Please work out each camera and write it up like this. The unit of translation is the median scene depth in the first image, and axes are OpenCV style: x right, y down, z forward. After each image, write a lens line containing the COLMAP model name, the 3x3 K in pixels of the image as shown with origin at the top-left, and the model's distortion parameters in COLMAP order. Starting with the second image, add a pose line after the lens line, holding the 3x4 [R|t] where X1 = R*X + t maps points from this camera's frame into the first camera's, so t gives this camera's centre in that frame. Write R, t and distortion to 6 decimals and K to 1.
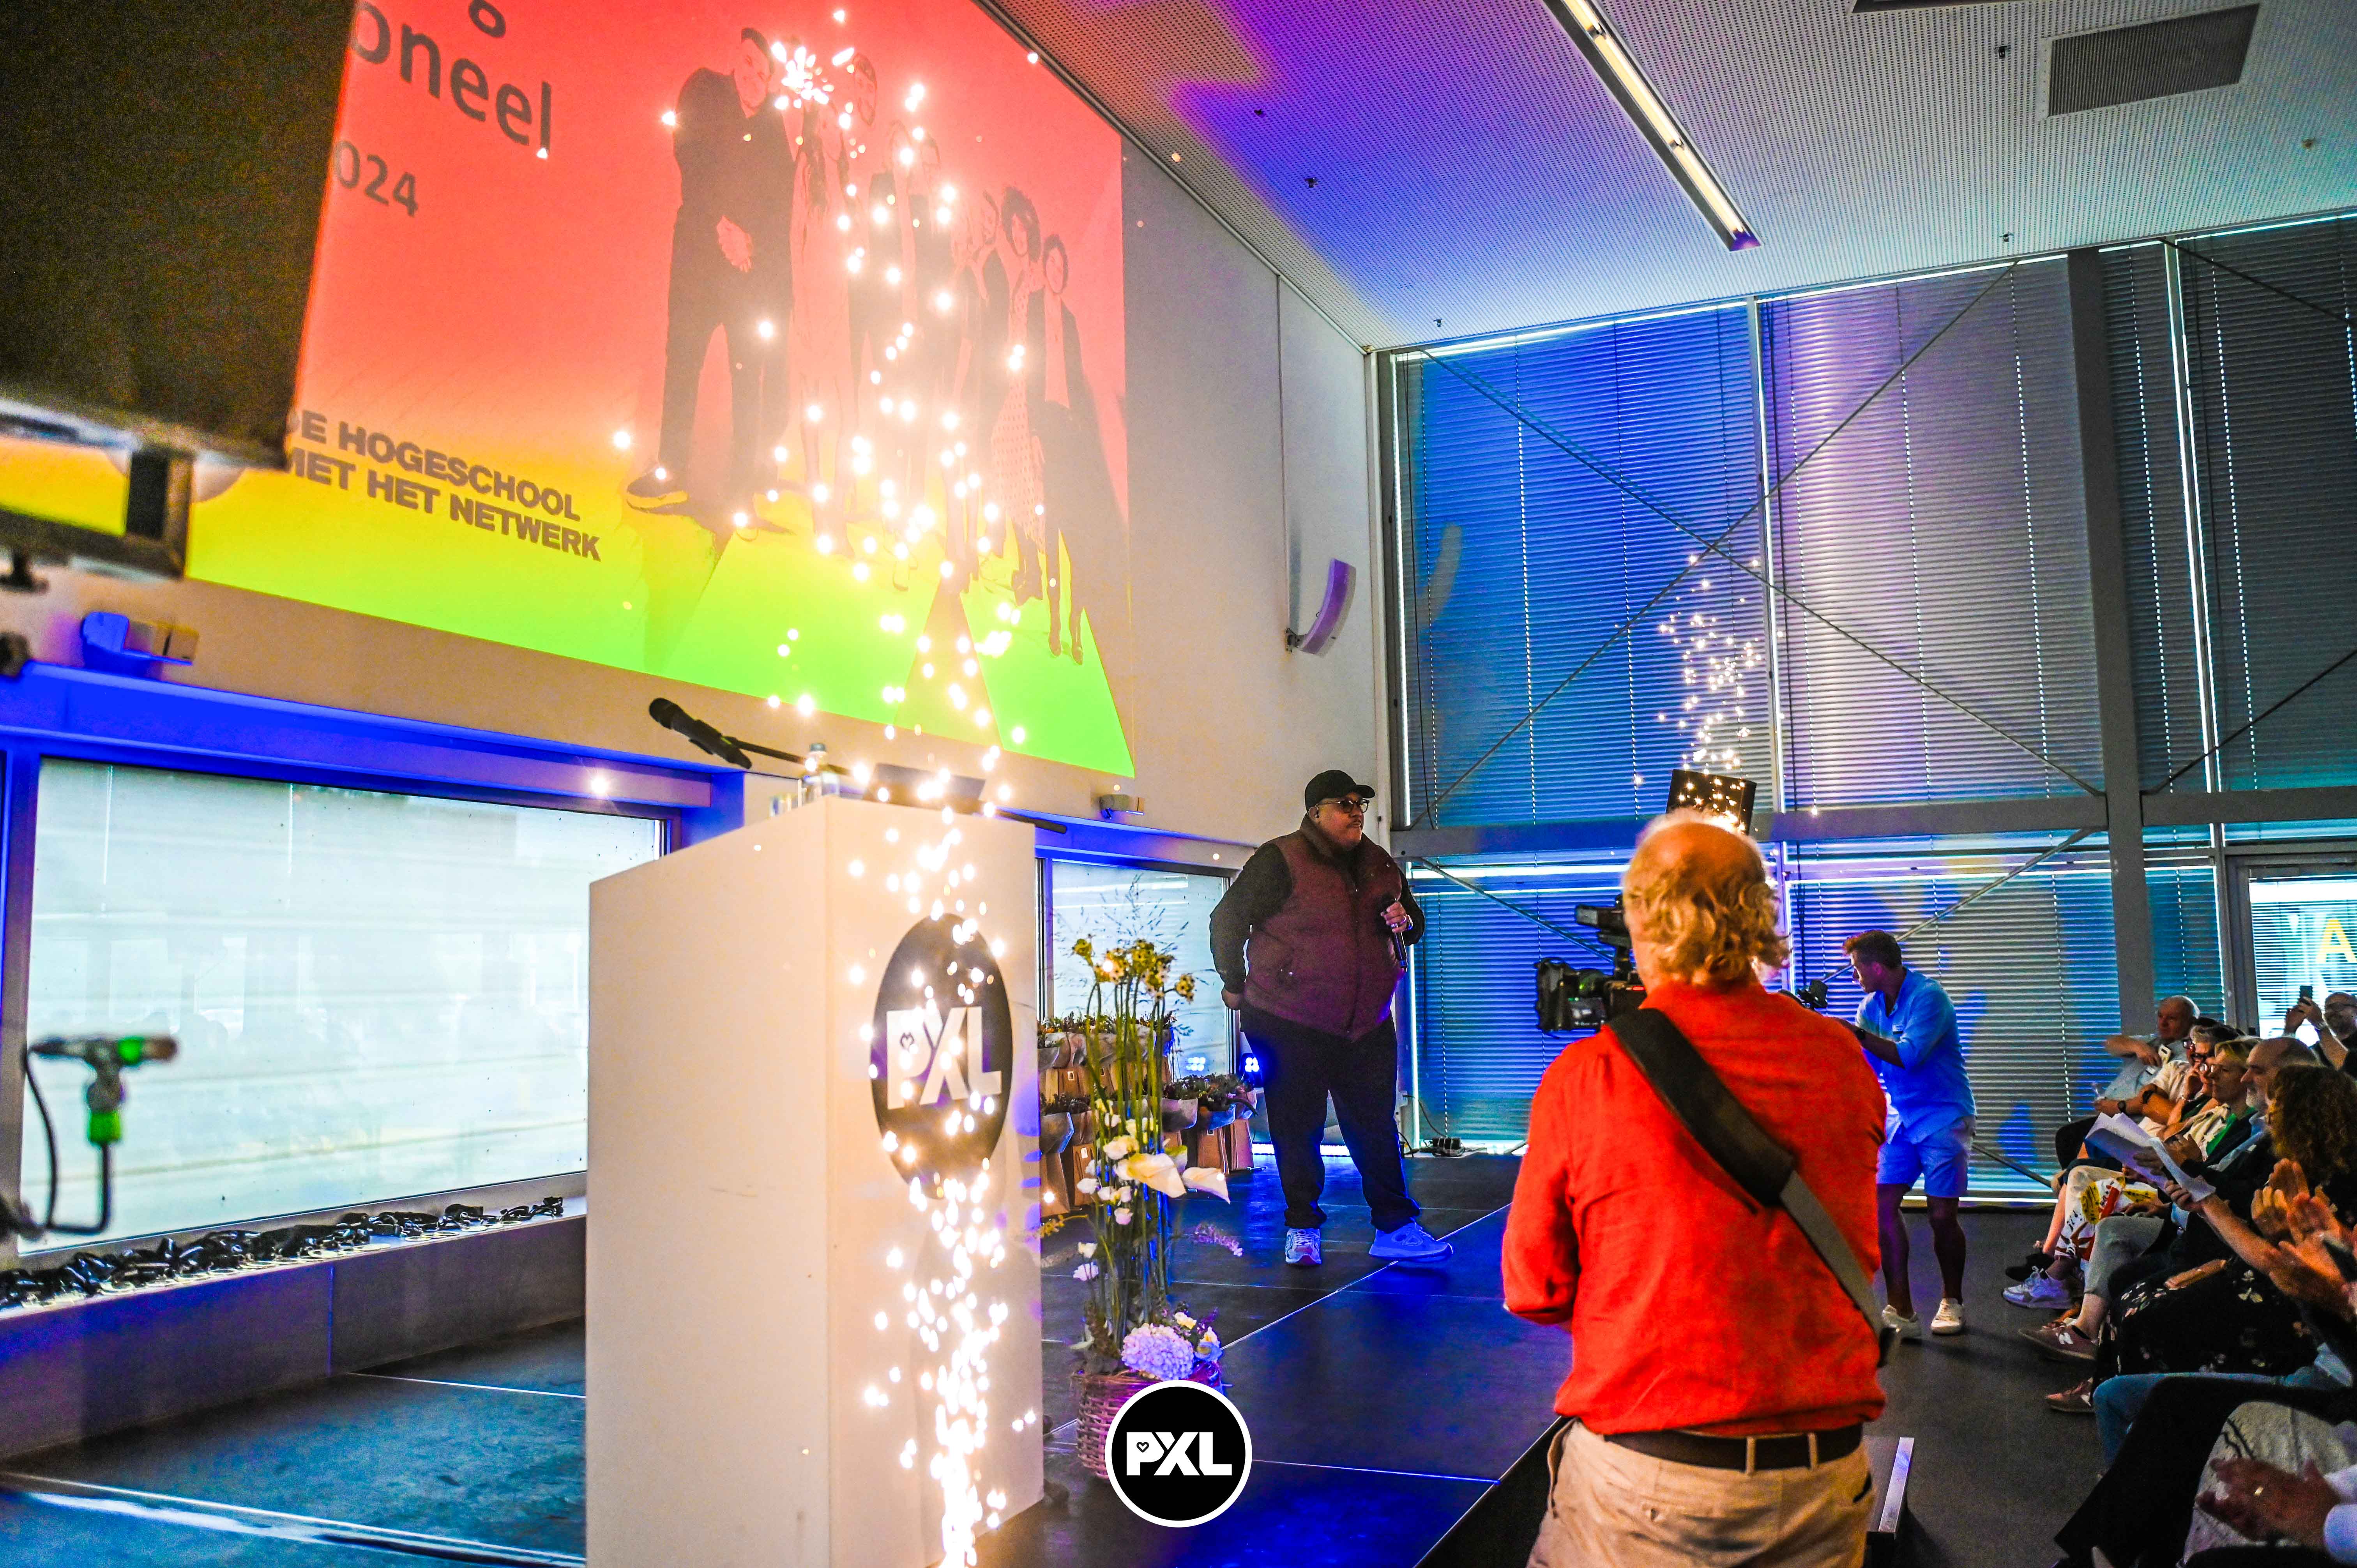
lens RADIAL K [[1882.7, 0, 1178.5], [0, 1882.7, 784.0], [0, 0, 1]] dist [-0.006473, -0.004315]
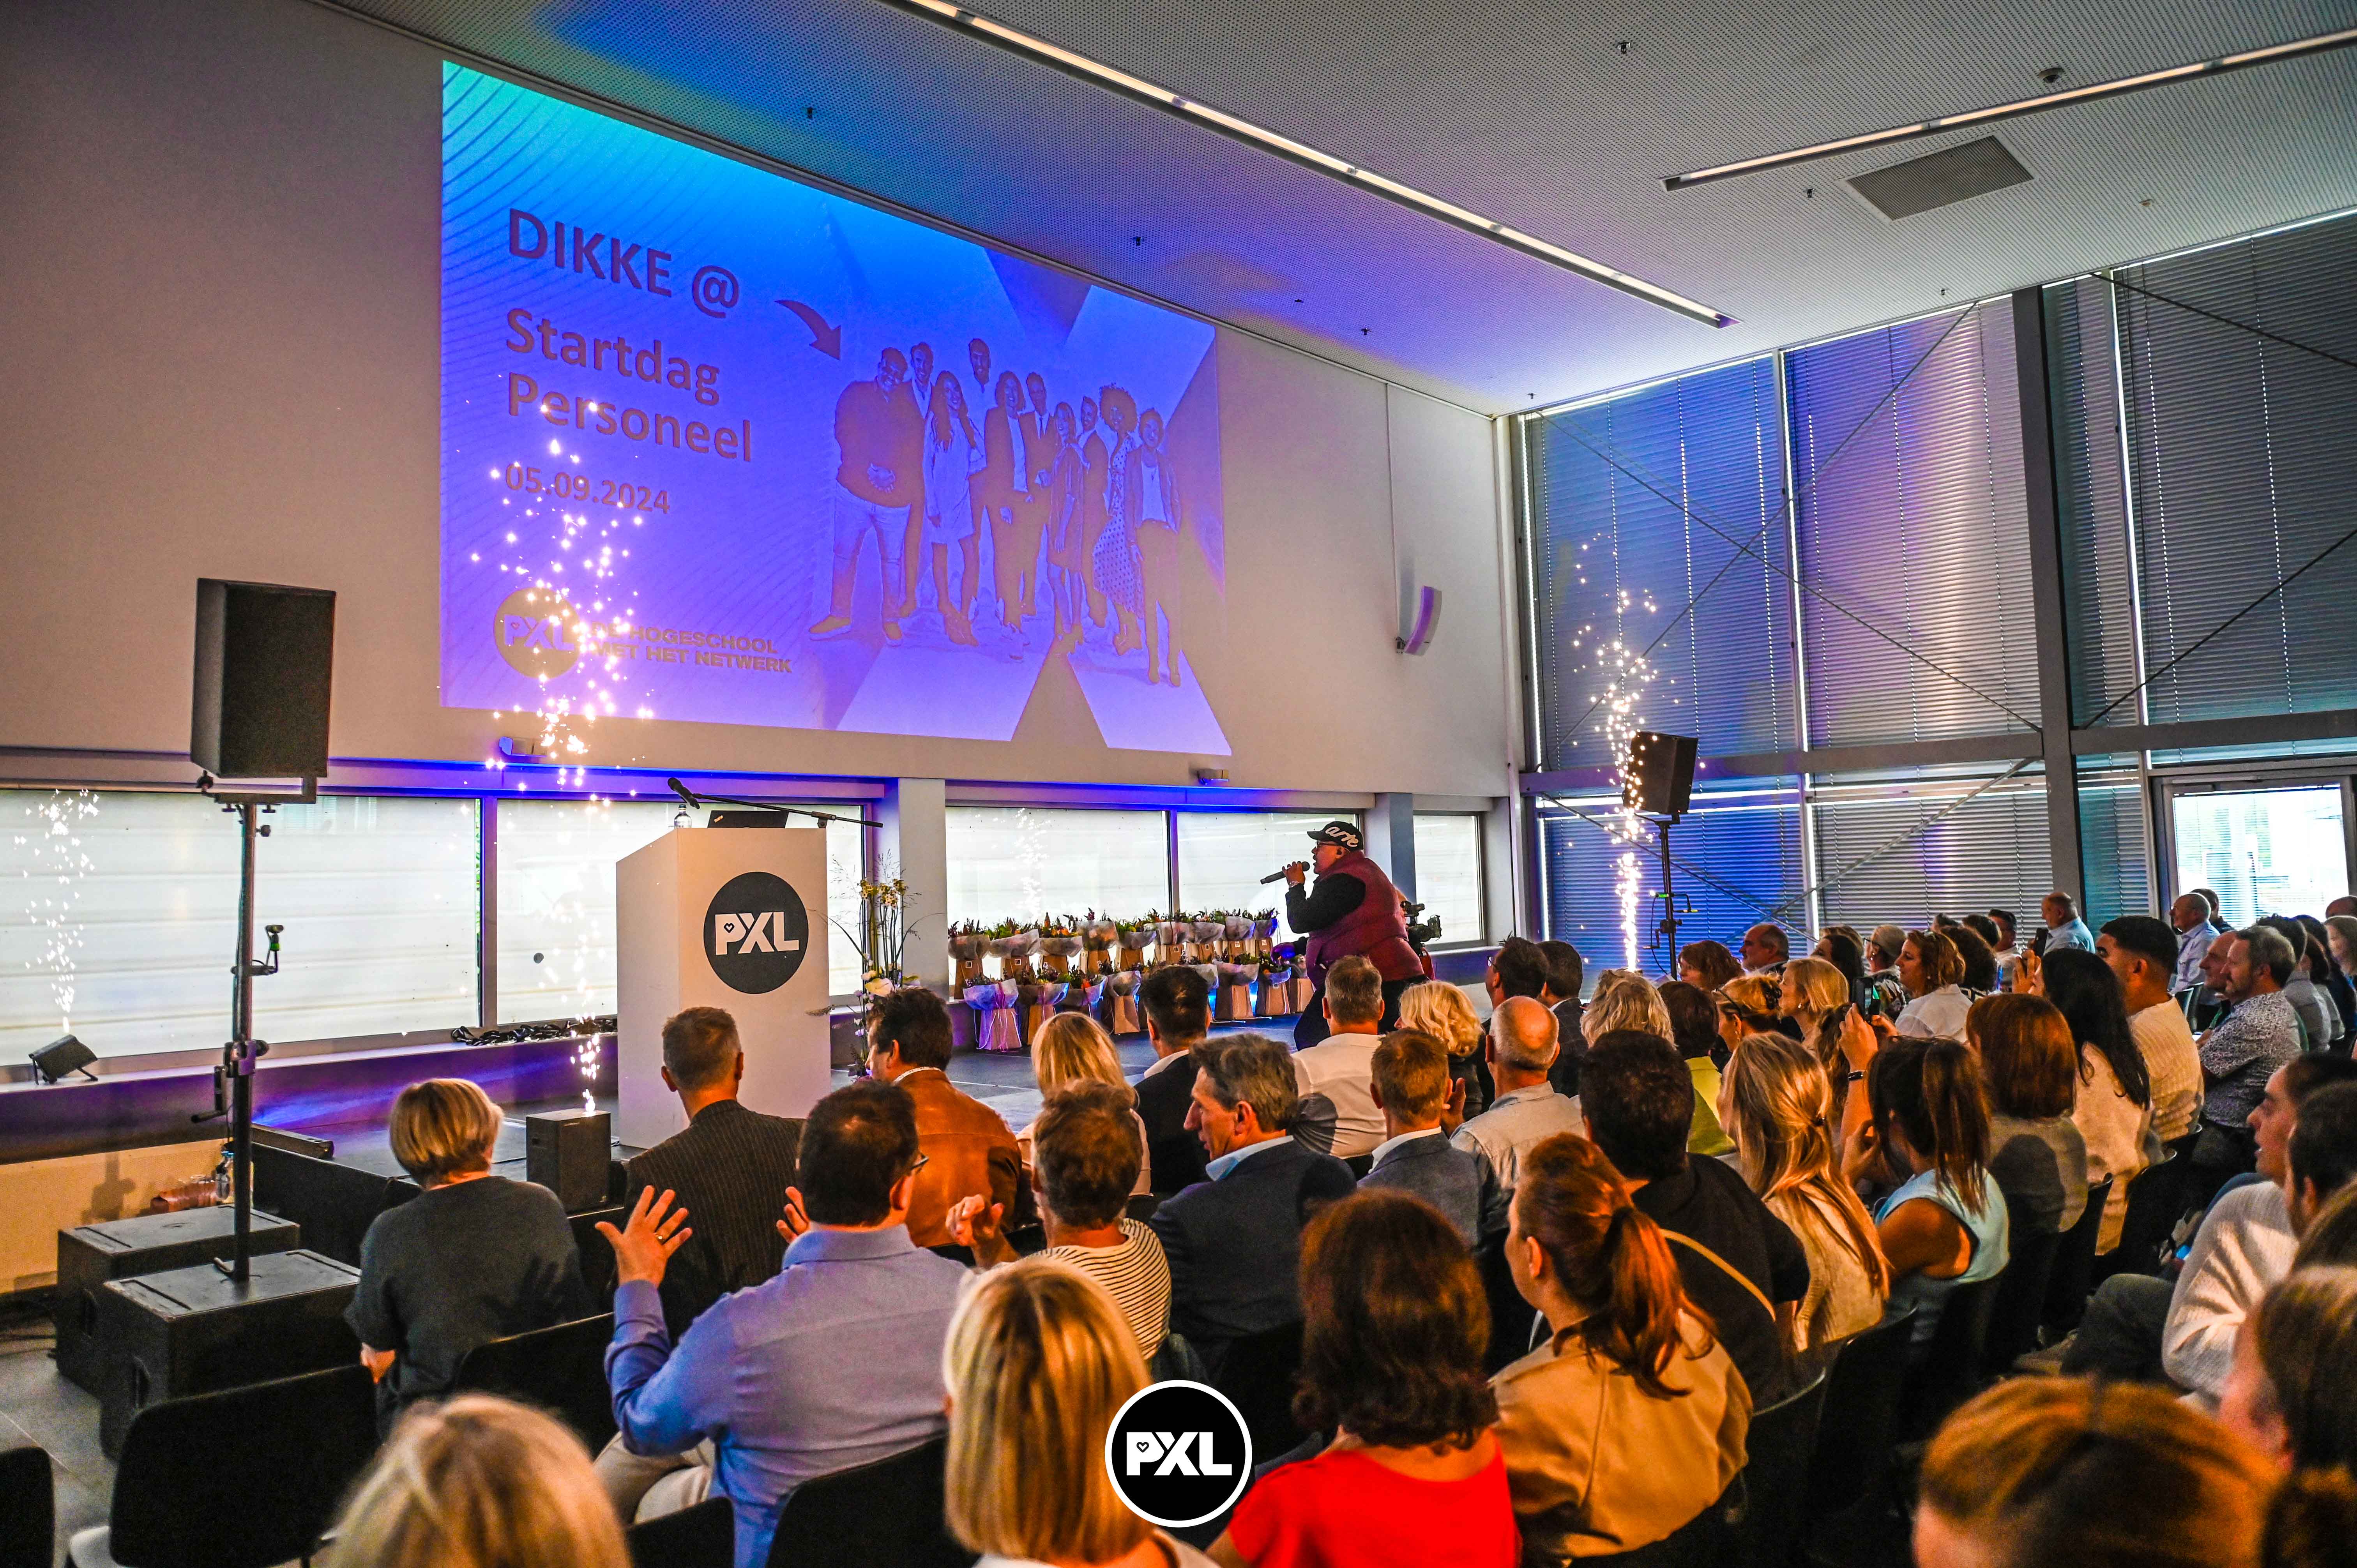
lens RADIAL K [[1595.4, 0, 1178.5], [0, 1595.4, 784.0], [0, 0, 1]] dist [-0.008178, -0.000810]
pose [[0.943554, -0.031259, -0.329742, 0.295233], [0.046660, 0.998153, 0.038894, -0.026453], [0.327917, -0.052084, 0.943270, -0.190513]]
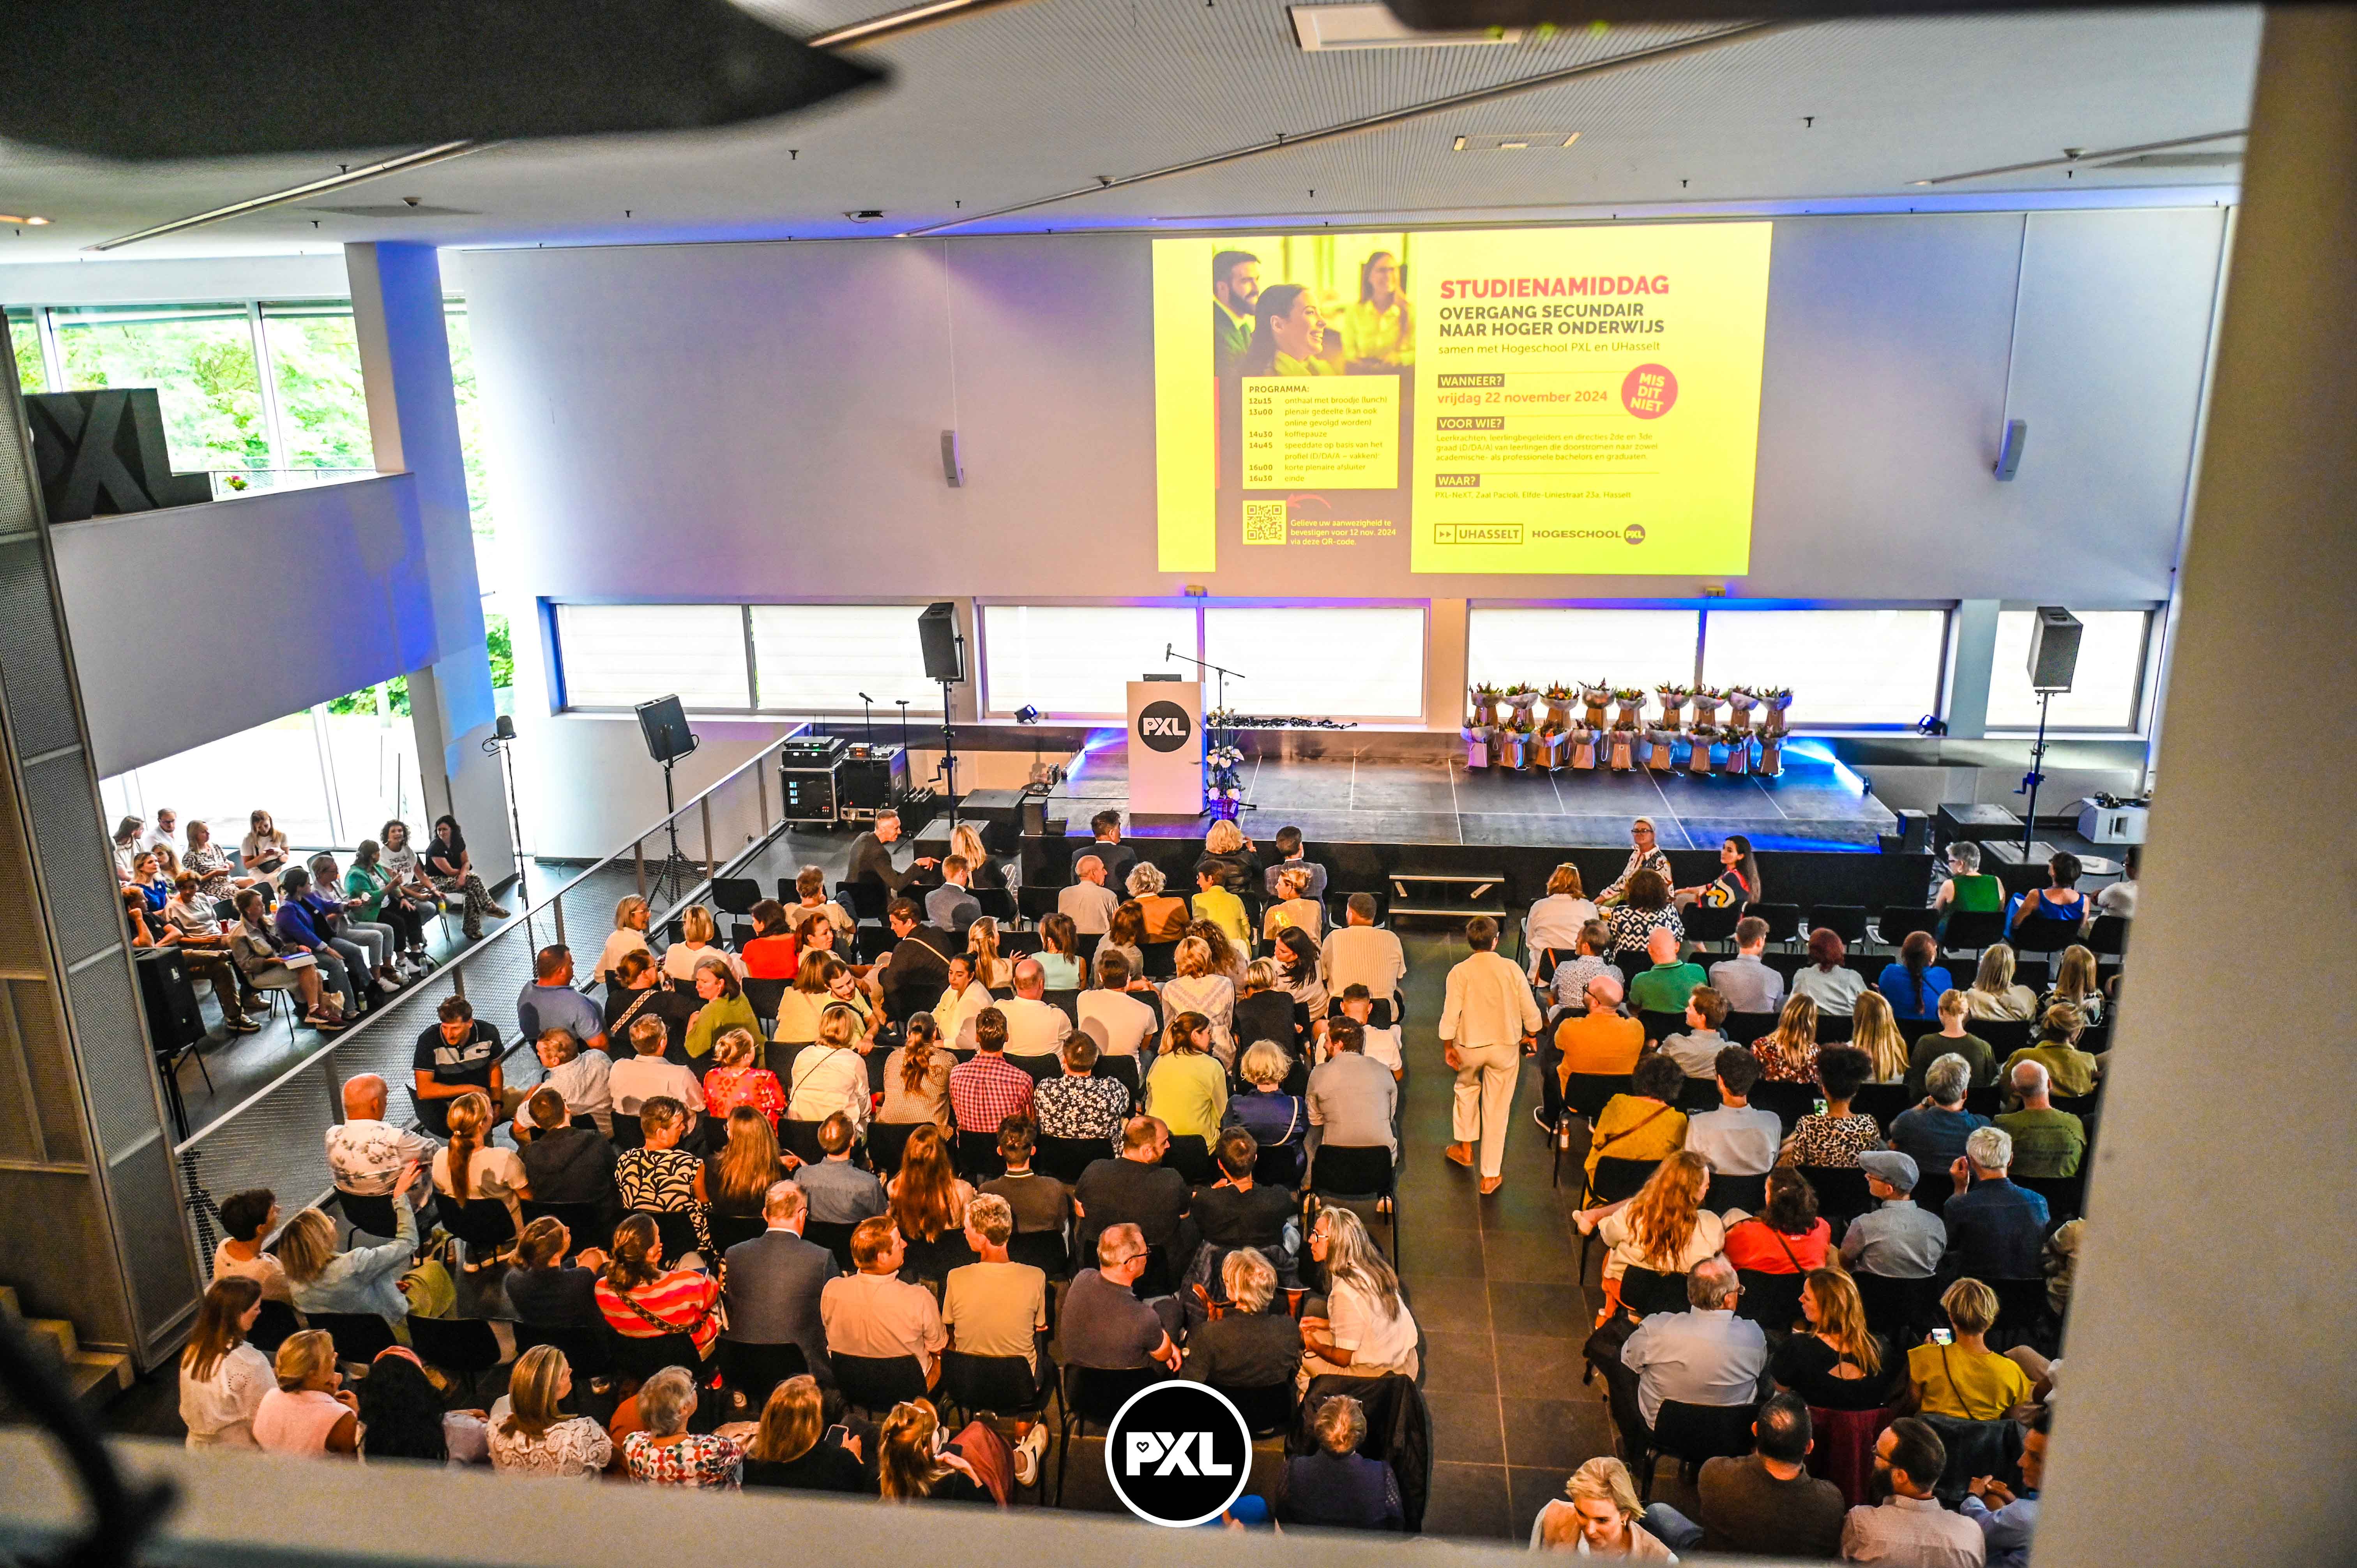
lens RADIAL K [[1595.4, 0, 1178.5], [0, 1595.4, 784.0], [0, 0, 1]] dist [-0.008178, -0.000810]
pose [[0.272300, 0.273734, -0.922455, 1.177431], [0.106868, 0.944146, 0.311717, -0.316742], [0.956259, -0.183461, 0.227837, -0.010934]]
